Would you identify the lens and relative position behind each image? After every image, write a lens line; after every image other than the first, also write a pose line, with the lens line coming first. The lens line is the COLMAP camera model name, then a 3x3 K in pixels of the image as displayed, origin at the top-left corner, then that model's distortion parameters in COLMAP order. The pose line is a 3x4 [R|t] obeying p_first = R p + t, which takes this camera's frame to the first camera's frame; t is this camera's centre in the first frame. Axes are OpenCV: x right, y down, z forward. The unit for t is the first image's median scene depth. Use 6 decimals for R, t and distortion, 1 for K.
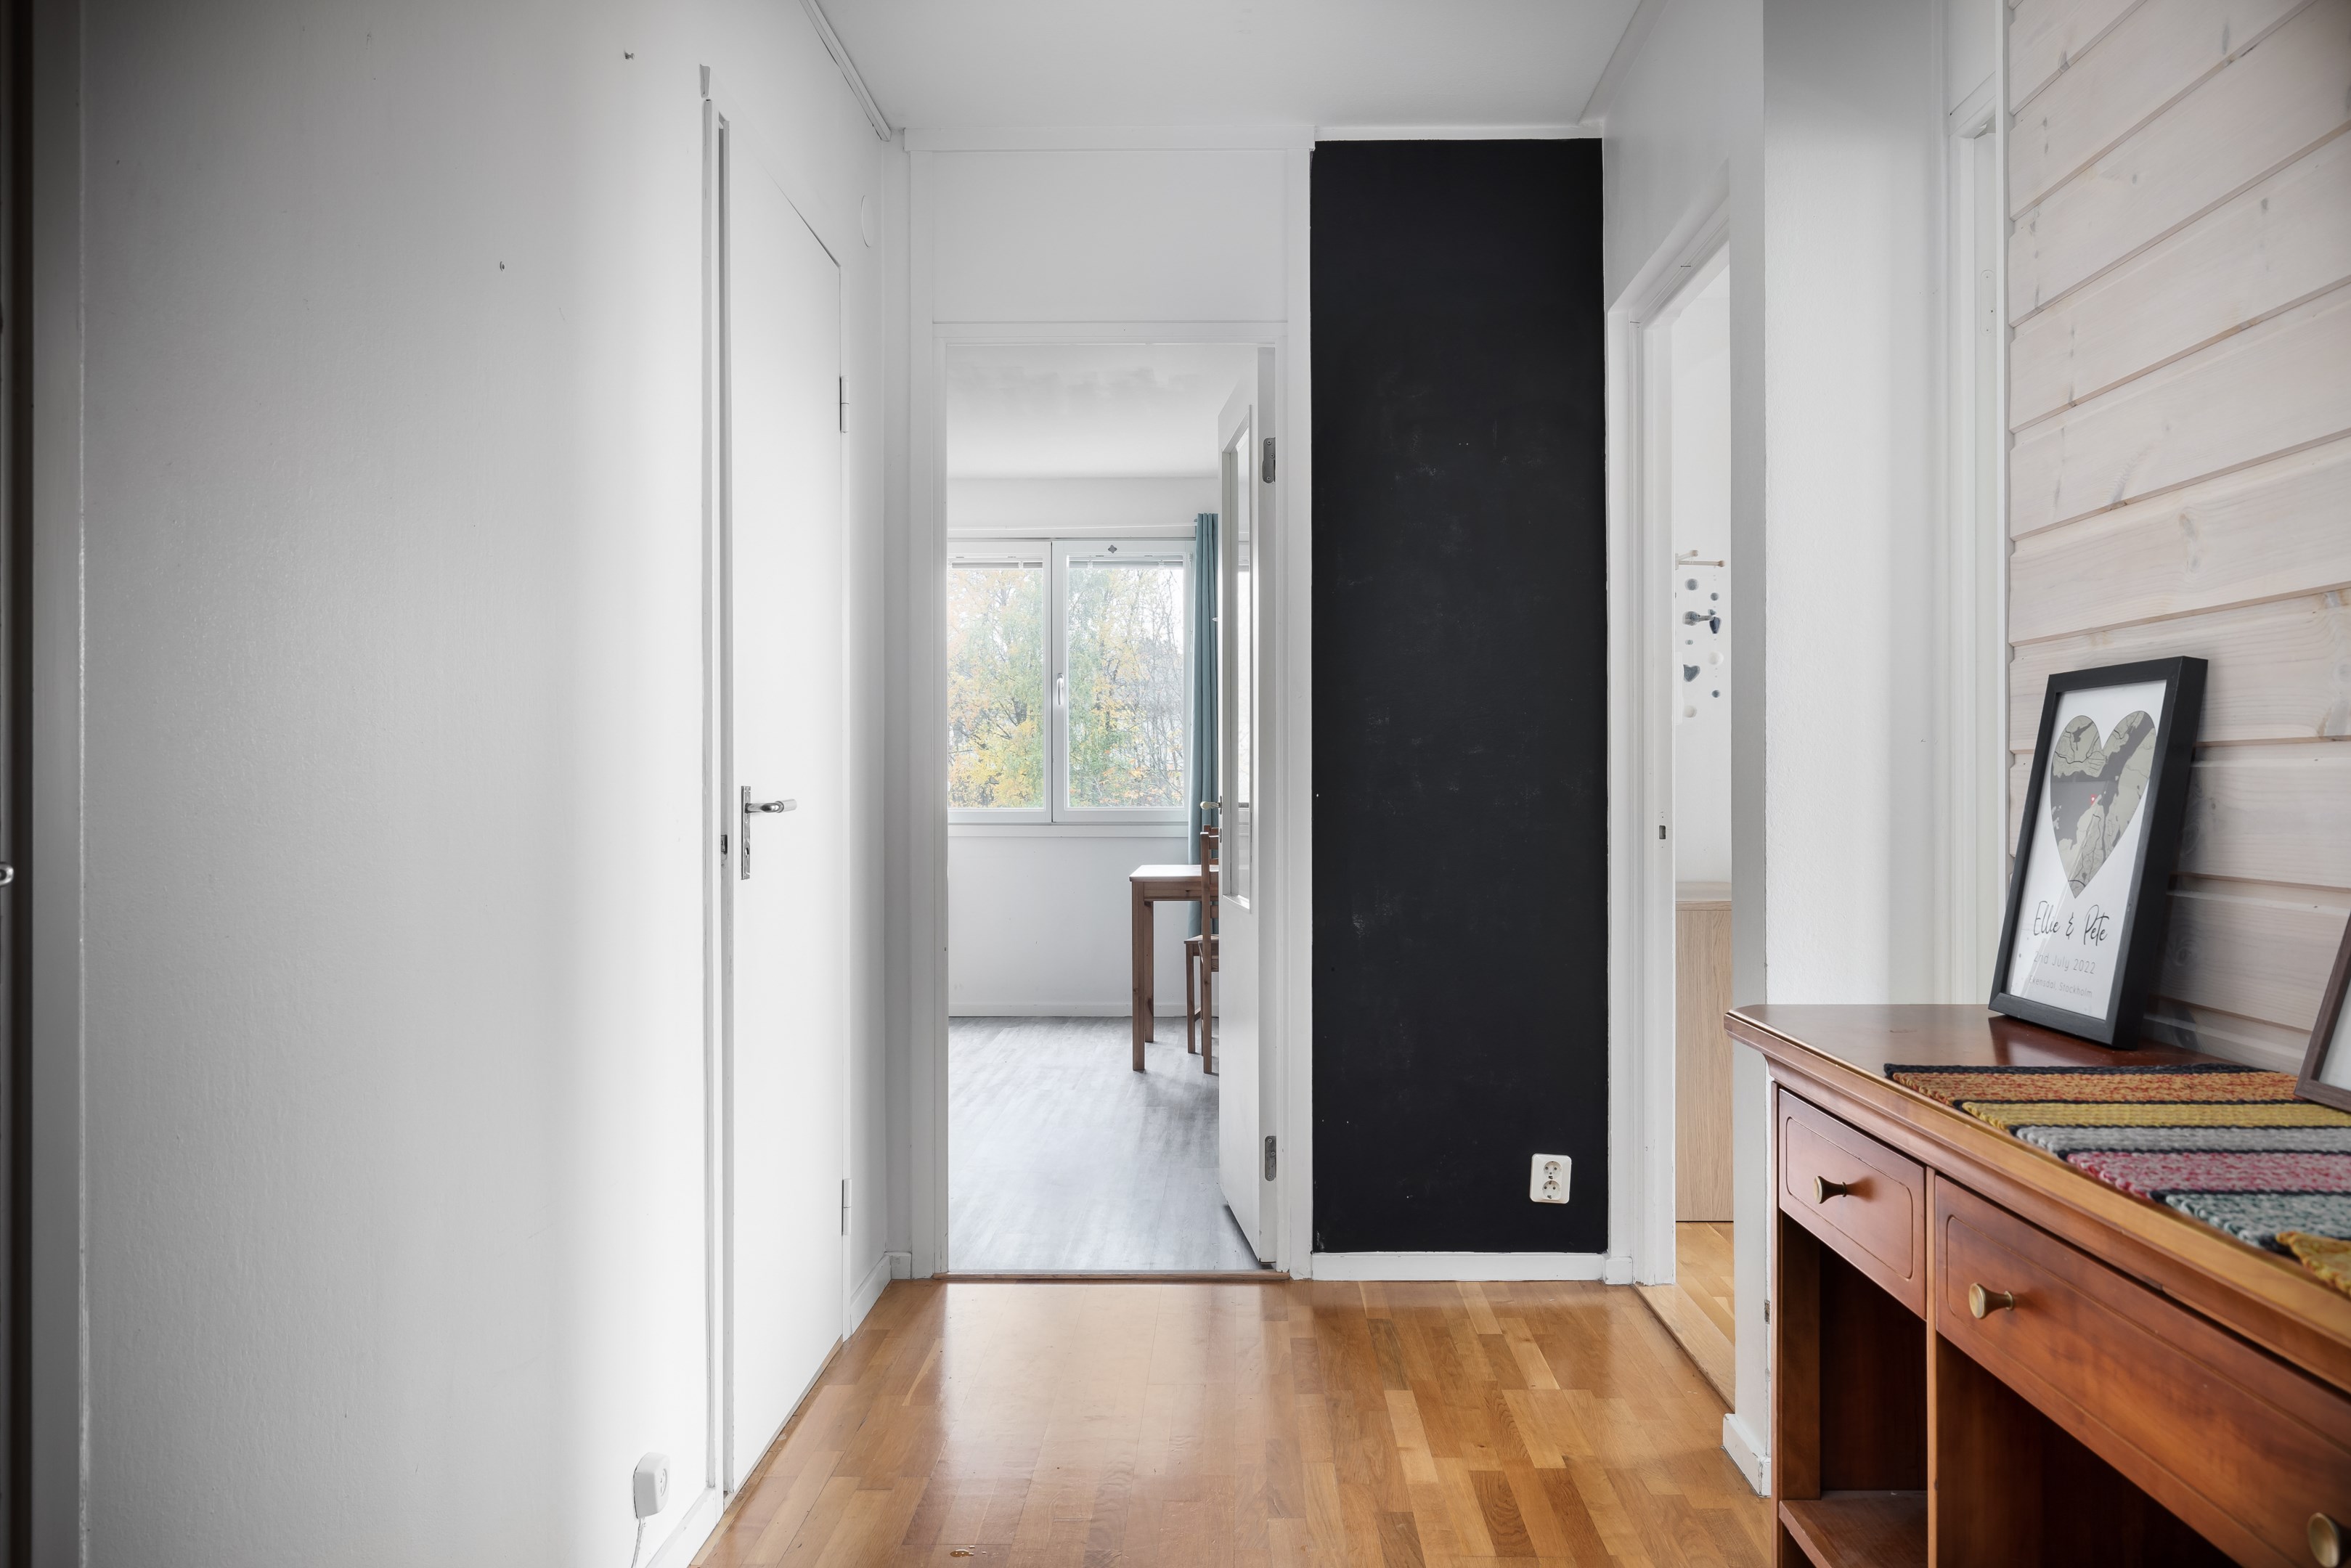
lens RADIAL K [[1720.5, 0, 1175.5], [0, 1720.5, 784.0], [0, 0, 1]] dist [0.000374, -0.000014]
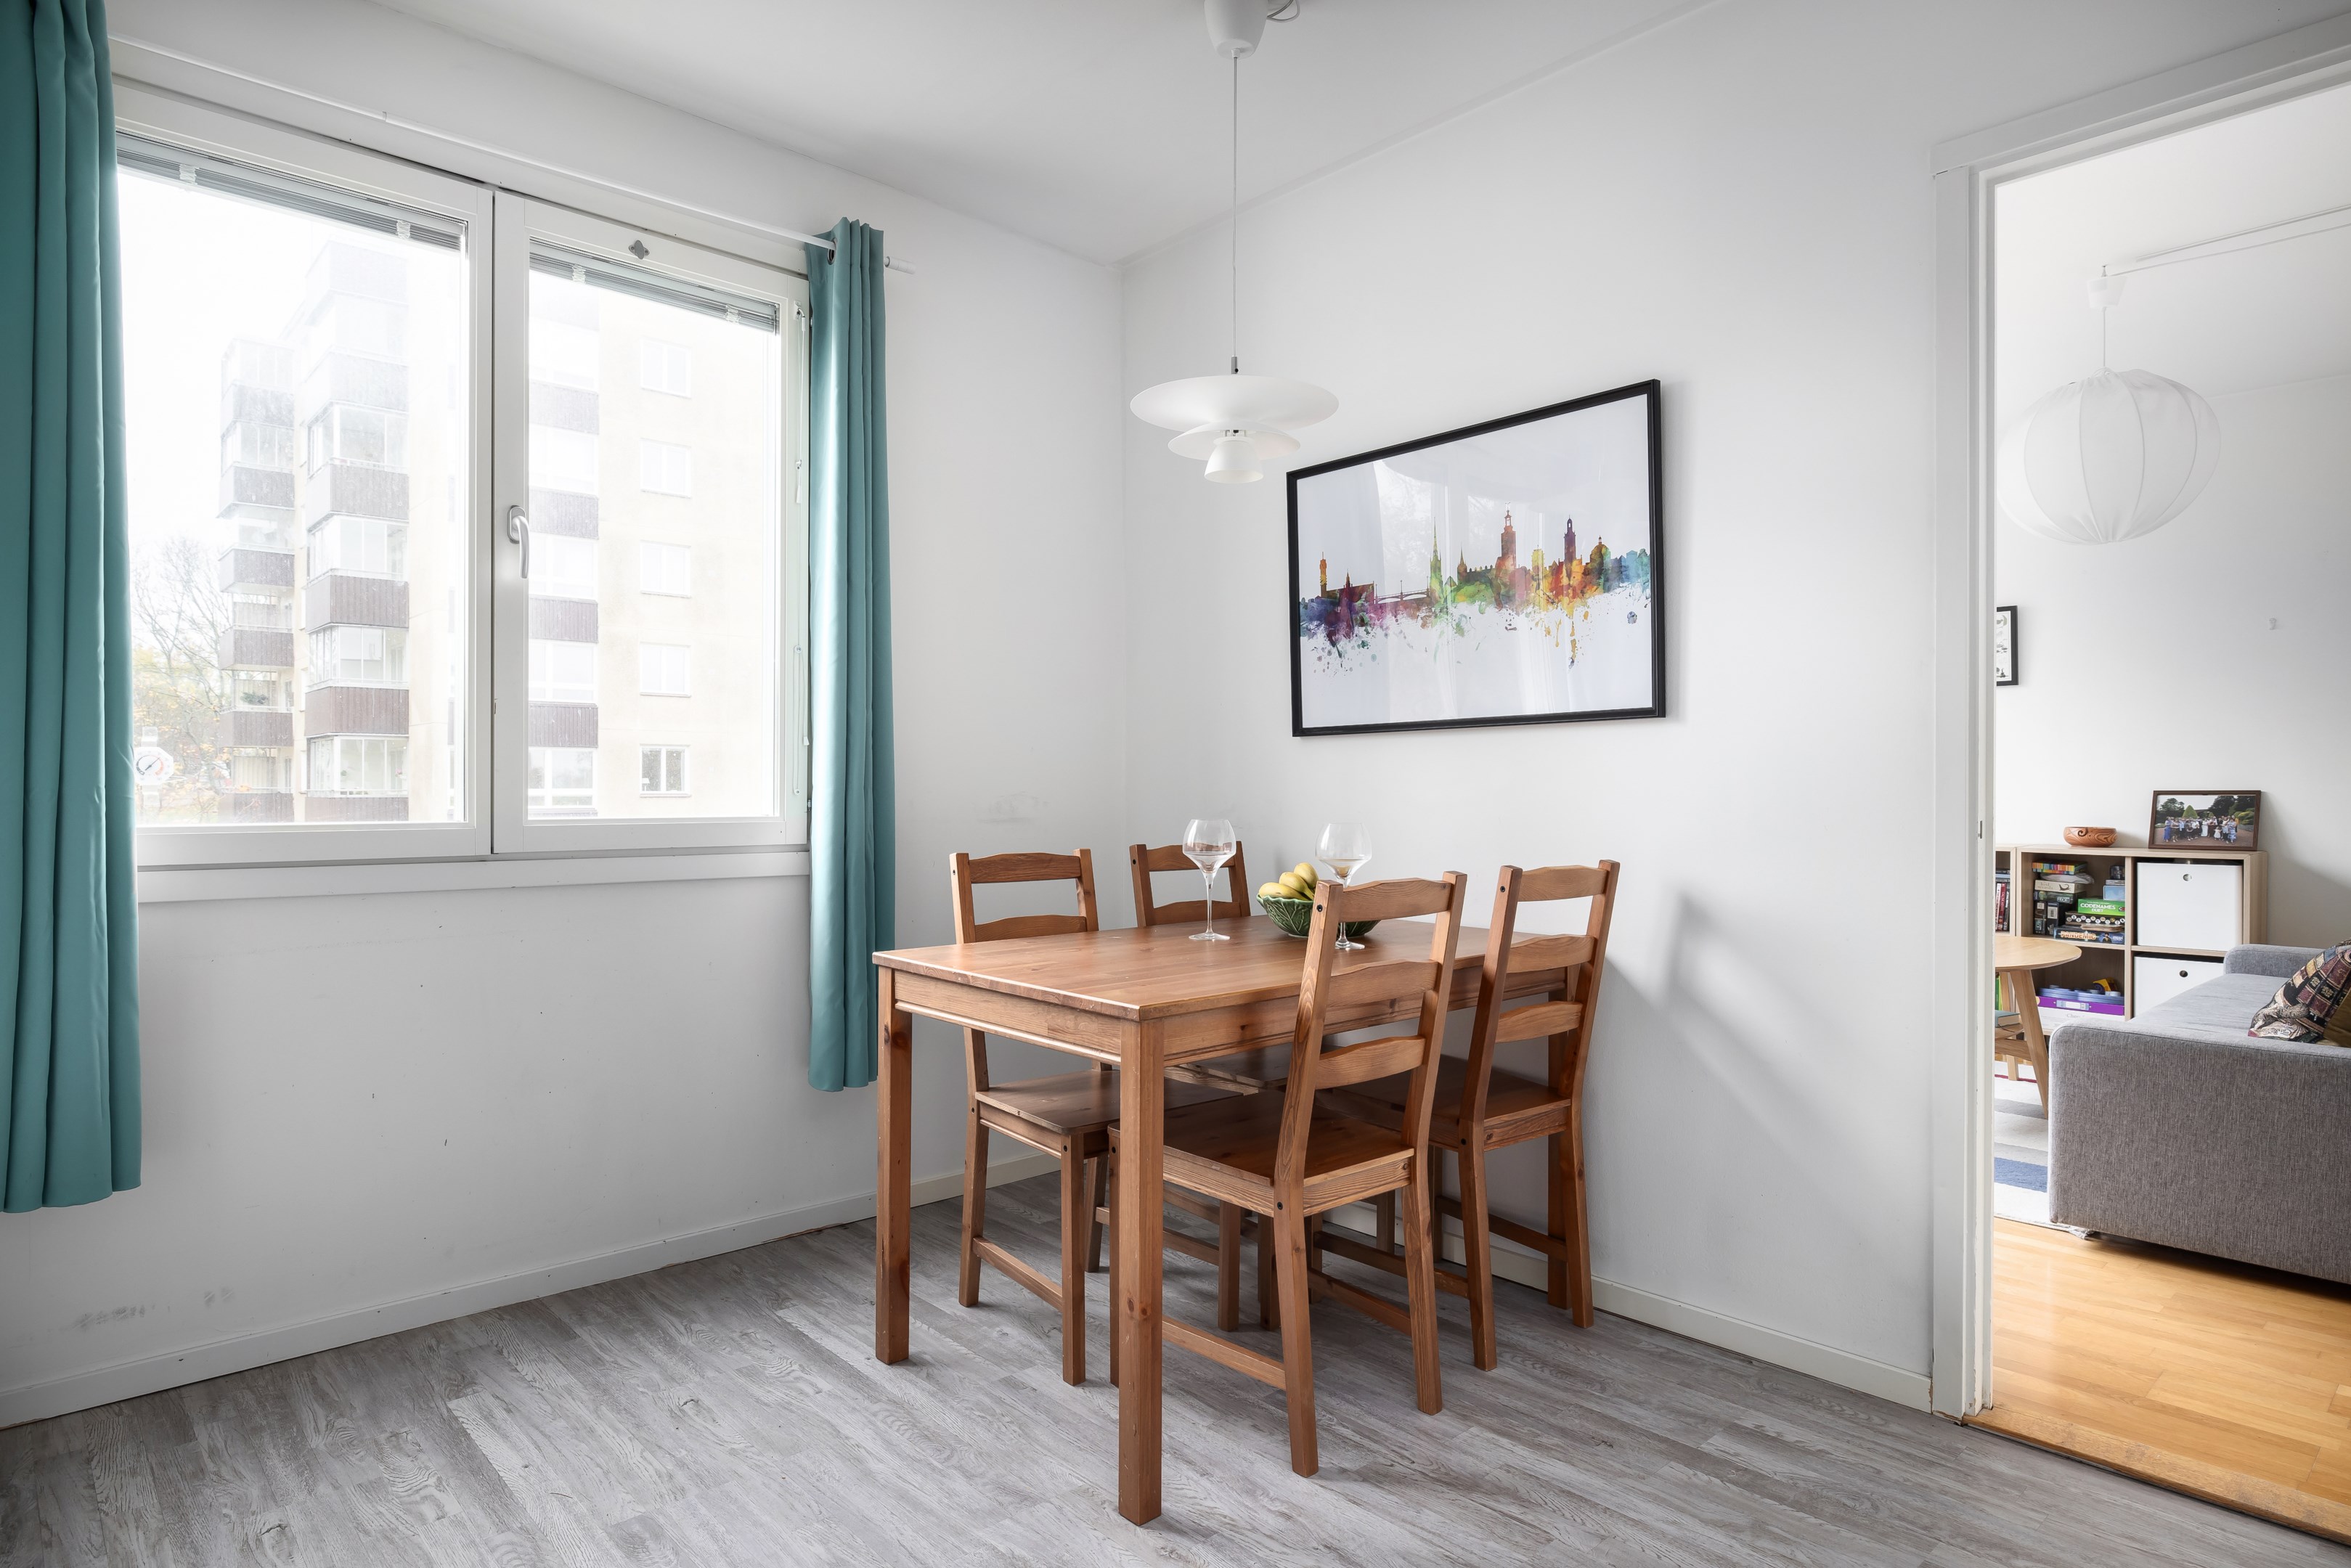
lens RADIAL K [[1328.7, 0, 1181.1], [0, 1328.7, 790.2], [0, 0, 1]] dist [0.000703, -0.000685]
pose [[0.713059, 0.002331, 0.701100, -0.180738], [-0.002948, 0.999996, -0.000326, 0.006097], [-0.701098, -0.001834, 0.713063, 0.648048]]
